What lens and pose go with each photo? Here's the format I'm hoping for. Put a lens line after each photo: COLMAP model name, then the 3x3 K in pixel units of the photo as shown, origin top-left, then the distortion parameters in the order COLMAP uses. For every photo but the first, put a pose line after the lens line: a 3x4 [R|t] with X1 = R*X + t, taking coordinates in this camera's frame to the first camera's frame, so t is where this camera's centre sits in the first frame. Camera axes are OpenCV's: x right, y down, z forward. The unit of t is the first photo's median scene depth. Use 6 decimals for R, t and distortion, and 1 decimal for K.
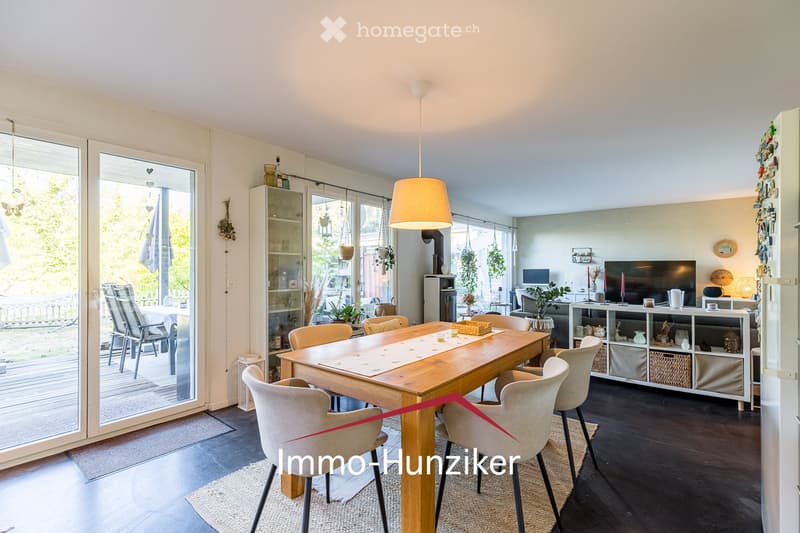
lens RADIAL K [[358.0, 0, 401.8], [0, 358.0, 268.5], [0, 0, 1]] dist [0.002227, 0.001282]
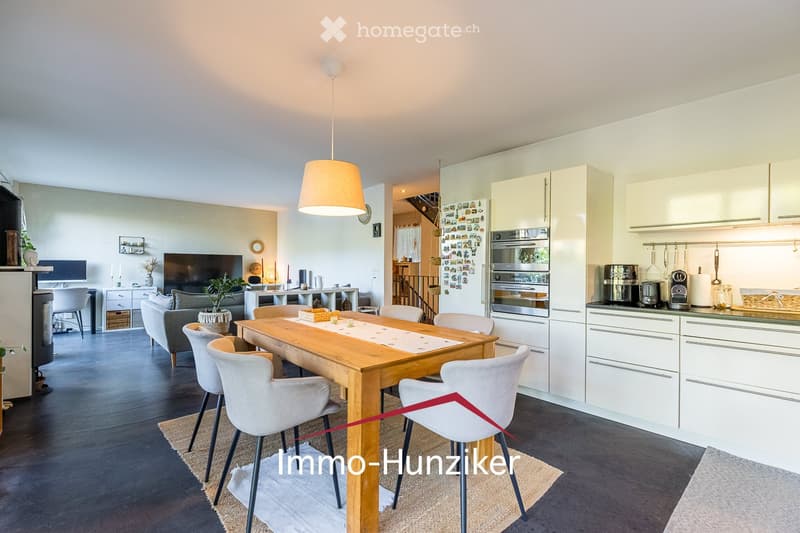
lens RADIAL K [[358.0, 0, 407.7], [0, 358.0, 264.6], [0, 0, 1]] dist [0.002227, 0.001282]
pose [[0.149029, 0.005477, 0.988818, -0.268314], [-0.009858, 0.999943, -0.004053, 0.007121], [-0.988784, -0.009144, 0.149075, 0.209926]]
